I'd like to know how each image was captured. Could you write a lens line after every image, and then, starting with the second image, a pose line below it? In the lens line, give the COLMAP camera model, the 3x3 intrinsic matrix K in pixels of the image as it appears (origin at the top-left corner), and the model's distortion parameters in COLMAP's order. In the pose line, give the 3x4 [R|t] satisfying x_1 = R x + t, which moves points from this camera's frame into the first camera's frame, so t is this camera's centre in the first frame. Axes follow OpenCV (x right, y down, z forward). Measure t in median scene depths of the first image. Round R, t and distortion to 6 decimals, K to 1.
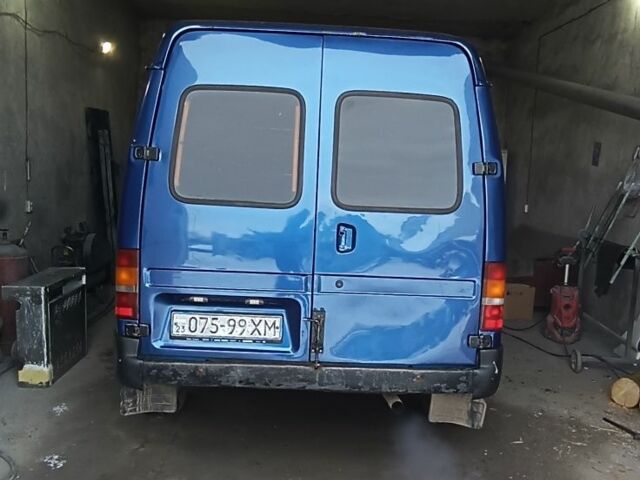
lens RADIAL K [[653.2, 0, 324.5], [0, 653.2, 242.8], [0, 0, 1]] dist [0.002458, -0.005476]
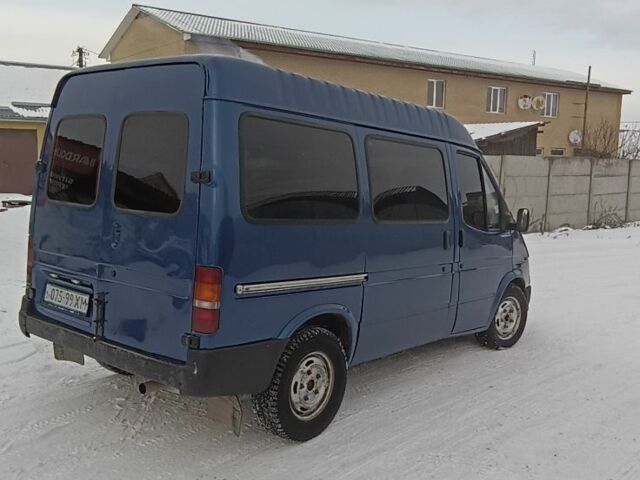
lens RADIAL K [[653.2, 0, 324.5], [0, 653.2, 242.8], [0, 0, 1]] dist [0.002458, -0.005476]
pose [[0.764265, 0.060692, -0.642040, 1.074462], [-0.094957, 0.995301, -0.018948, -0.006811], [0.637874, 0.075447, 0.766437, 0.322861]]
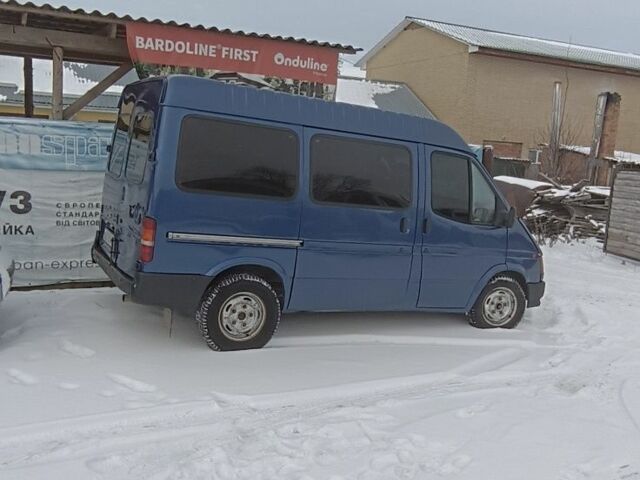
lens RADIAL K [[653.2, 0, 324.5], [0, 653.2, 242.8], [0, 0, 1]] dist [0.002458, -0.005476]
pose [[0.462596, 0.125292, -0.877671, 1.841178], [-0.189032, 0.981138, 0.040429, -0.053962], [0.866182, 0.147206, 0.477555, 0.631162]]
